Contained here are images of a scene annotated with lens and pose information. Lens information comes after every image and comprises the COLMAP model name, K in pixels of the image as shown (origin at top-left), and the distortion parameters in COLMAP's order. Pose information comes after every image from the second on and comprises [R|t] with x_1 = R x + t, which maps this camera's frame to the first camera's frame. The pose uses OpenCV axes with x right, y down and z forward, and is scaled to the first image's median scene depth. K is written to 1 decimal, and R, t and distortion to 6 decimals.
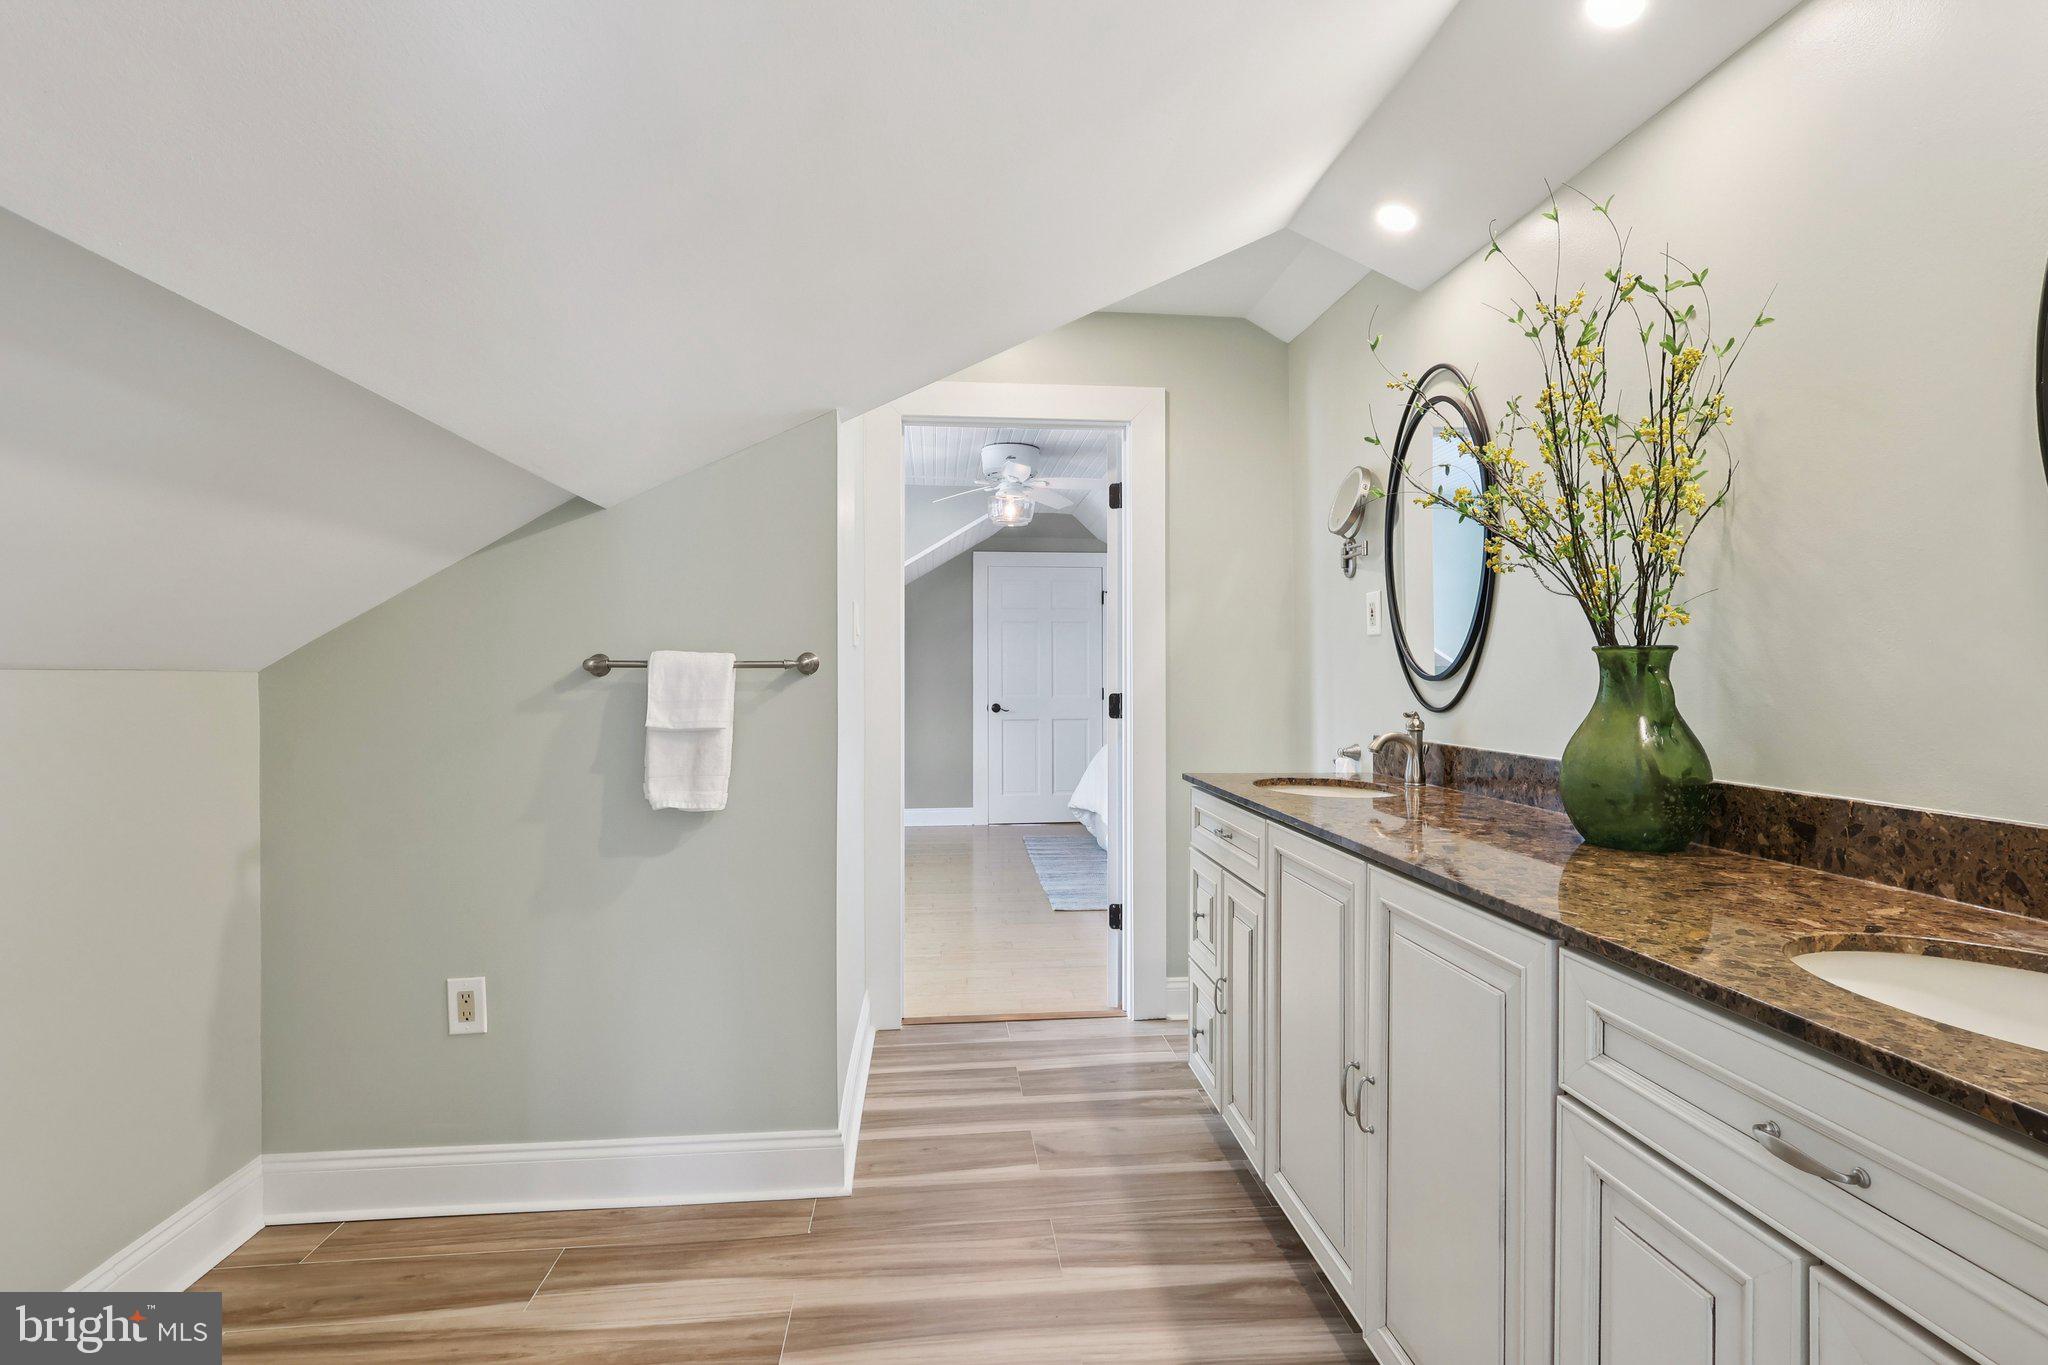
lens RADIAL K [[953.1, 0, 1023.5], [0, 953.1, 684.9], [0, 0, 1]] dist [-0.000884, 0.000536]
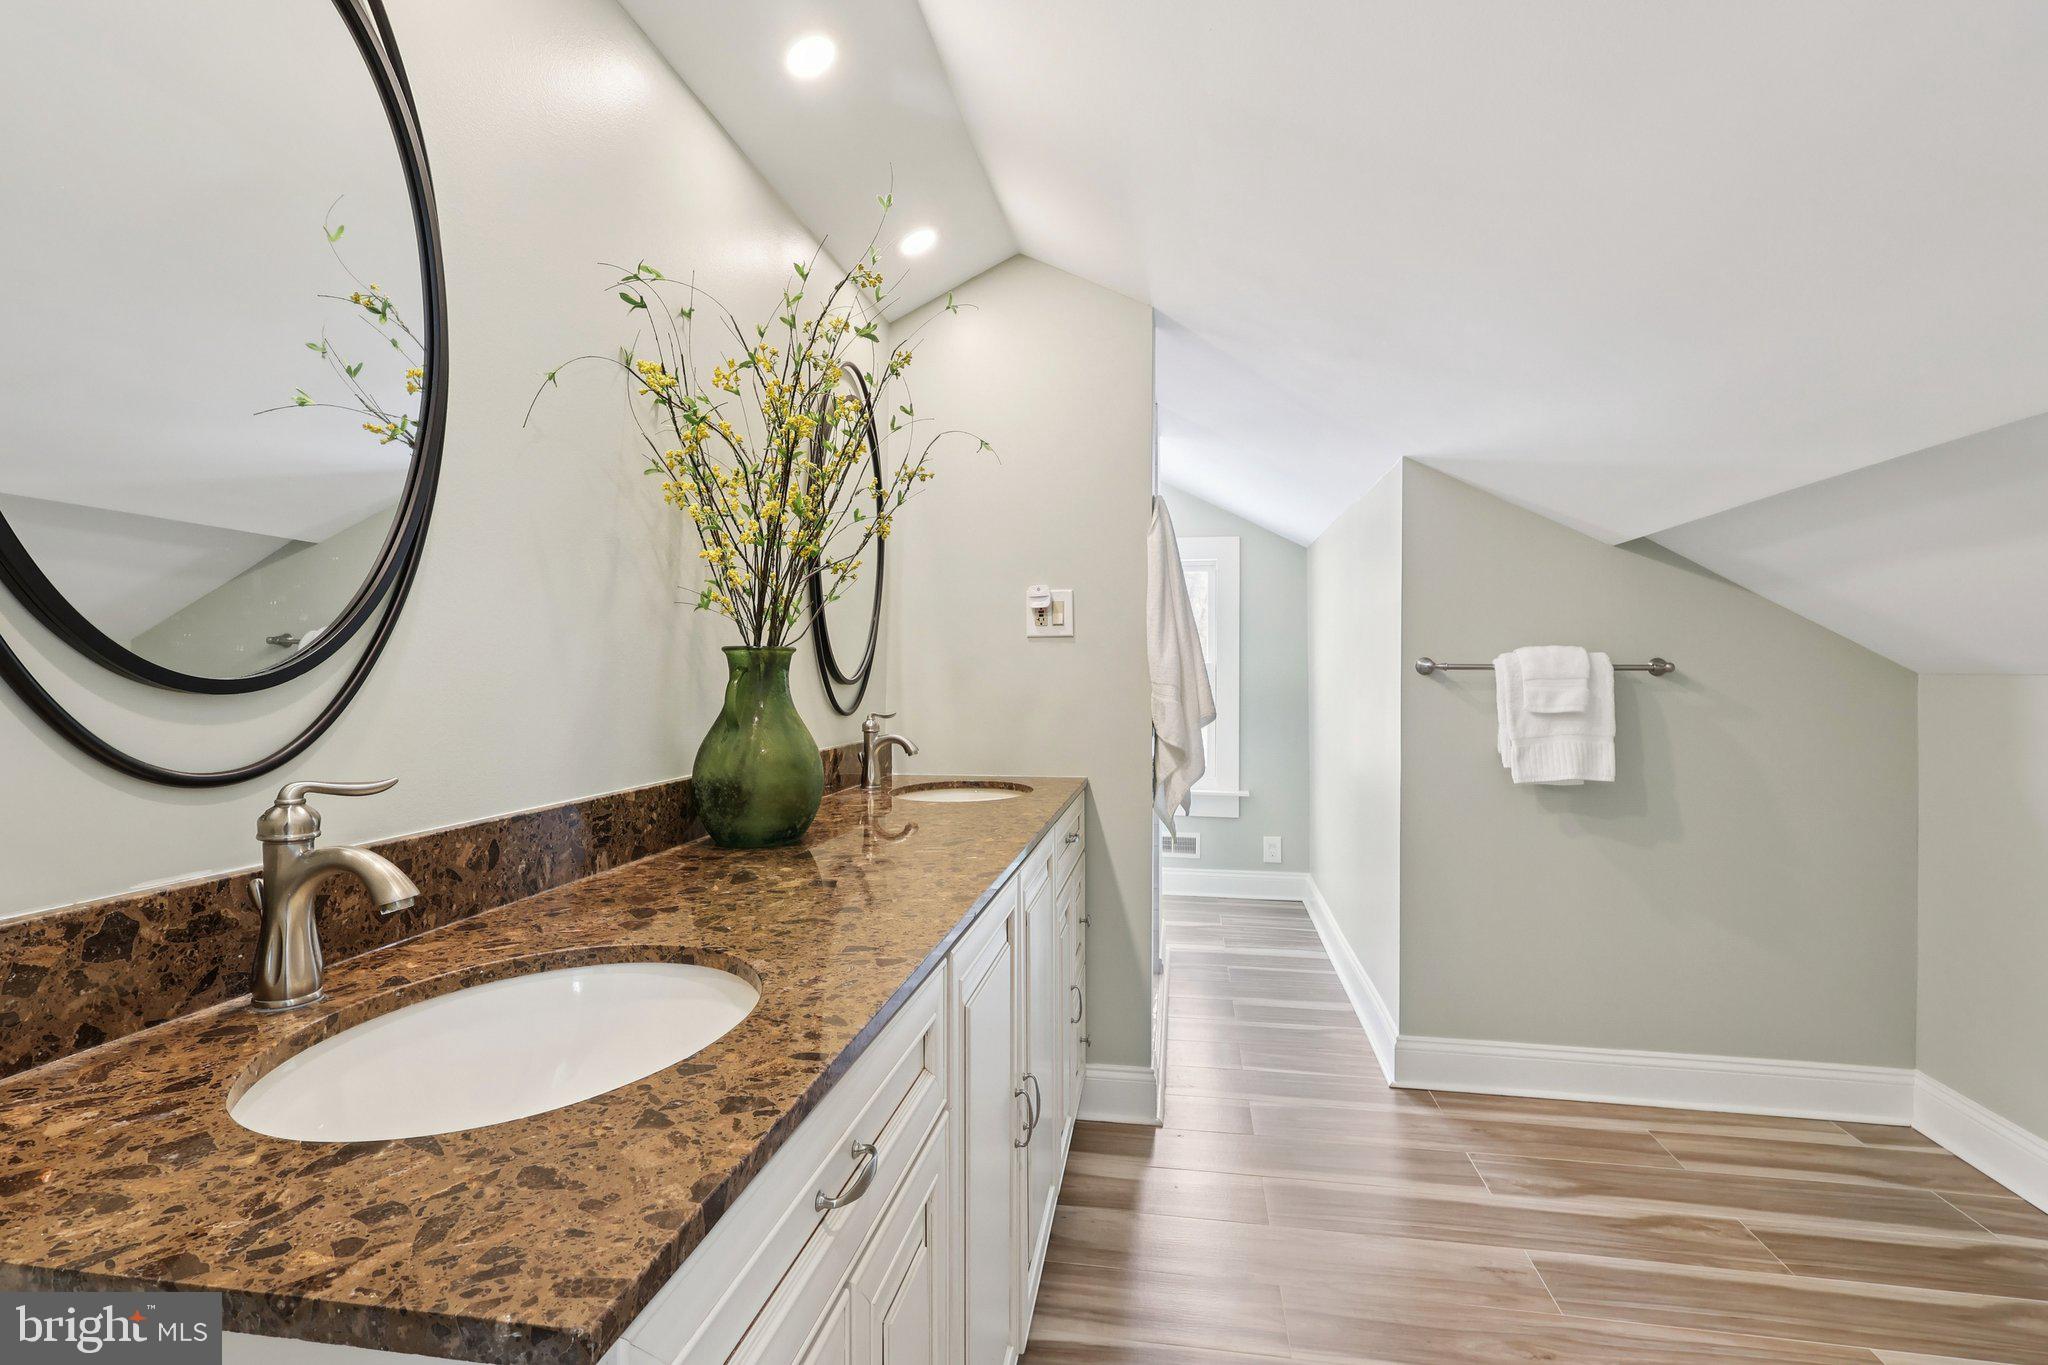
lens RADIAL K [[953.1, 0, 1022.2], [0, 953.1, 685.3], [0, 0, 1]] dist [-0.000884, 0.000536]
pose [[-0.963098, 0.002715, 0.269139, 0.086901], [0.002441, 0.999996, -0.001353, -0.001937], [-0.269141, -0.000646, -0.963100, 1.615199]]
